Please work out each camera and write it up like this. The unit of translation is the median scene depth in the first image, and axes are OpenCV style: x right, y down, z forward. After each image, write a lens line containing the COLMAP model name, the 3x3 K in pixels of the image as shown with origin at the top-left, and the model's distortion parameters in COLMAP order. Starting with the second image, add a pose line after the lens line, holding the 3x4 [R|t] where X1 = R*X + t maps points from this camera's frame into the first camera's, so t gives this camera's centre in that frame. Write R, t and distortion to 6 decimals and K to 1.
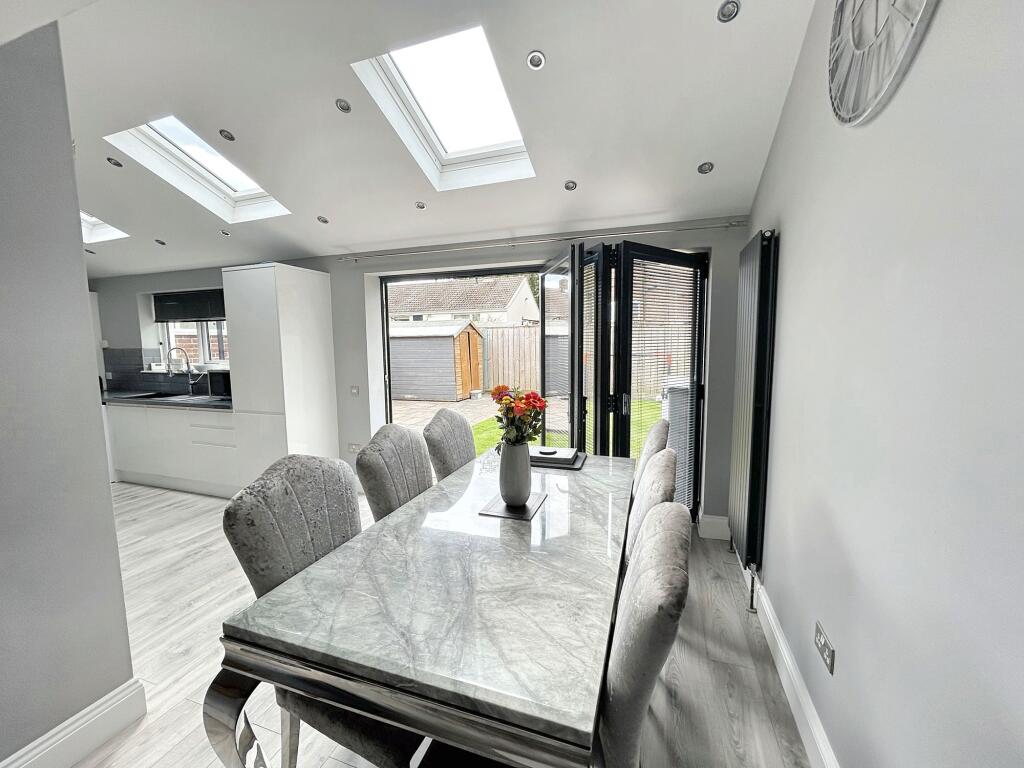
lens RADIAL K [[416.5, 0, 508.4], [0, 416.5, 381.7], [0, 0, 1]] dist [-0.000389, 0.000573]
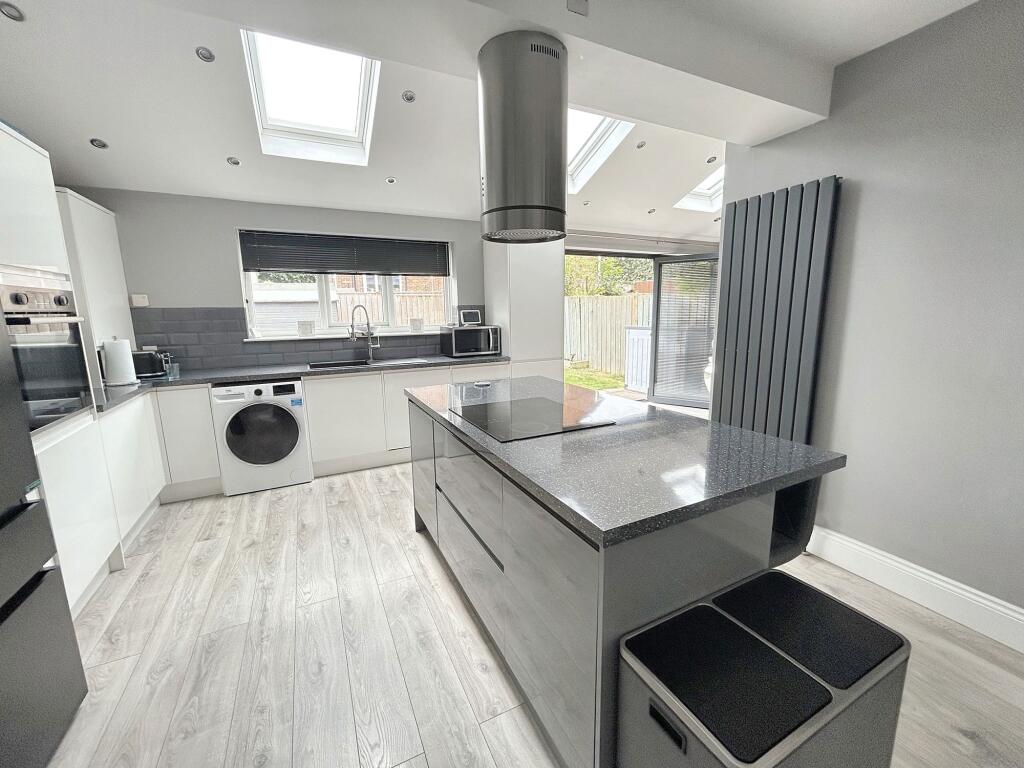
lens RADIAL K [[416.5, 0, 508.4], [0, 416.5, 381.7], [0, 0, 1]] dist [-0.000389, 0.000573]
pose [[0.696116, -0.122461, 0.707408, -1.584971], [0.070518, 0.992243, 0.102377, 0.007517], [-0.714458, -0.021381, 0.699352, 0.260854]]
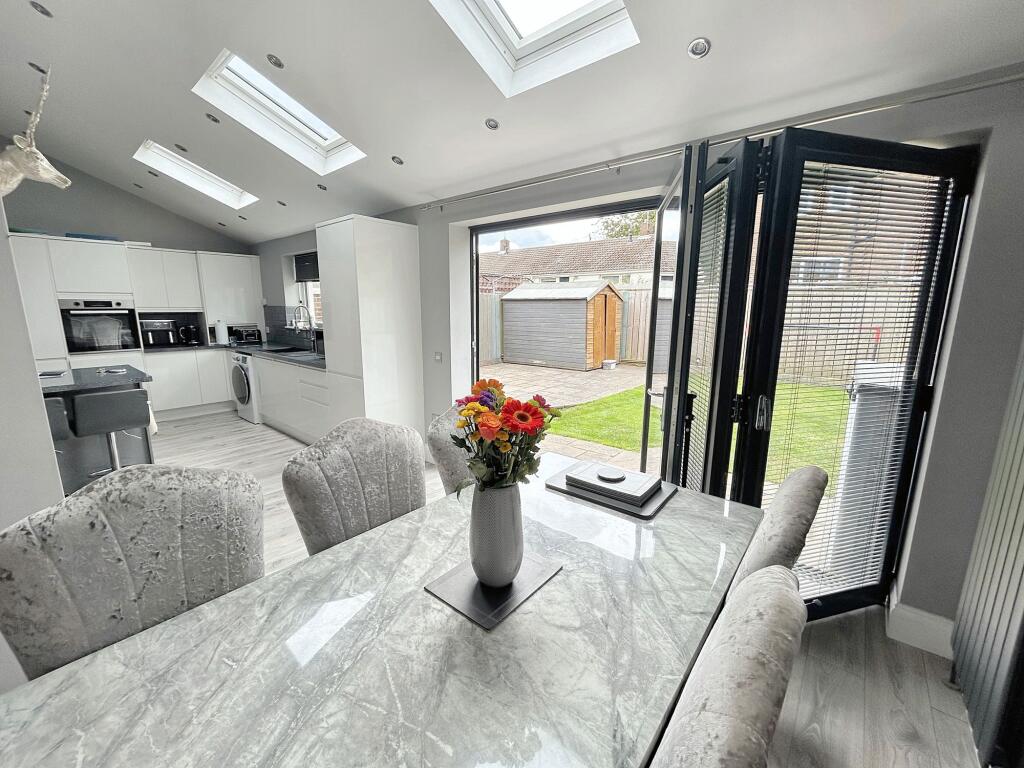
lens RADIAL K [[416.5, 0, 508.4], [0, 416.5, 381.7], [0, 0, 1]] dist [-0.000389, 0.000573]
pose [[0.934502, 0.081240, -0.346562, 0.108811], [-0.051061, 0.994133, 0.095357, -0.023055], [0.352275, -0.071415, 0.933168, 0.233044]]
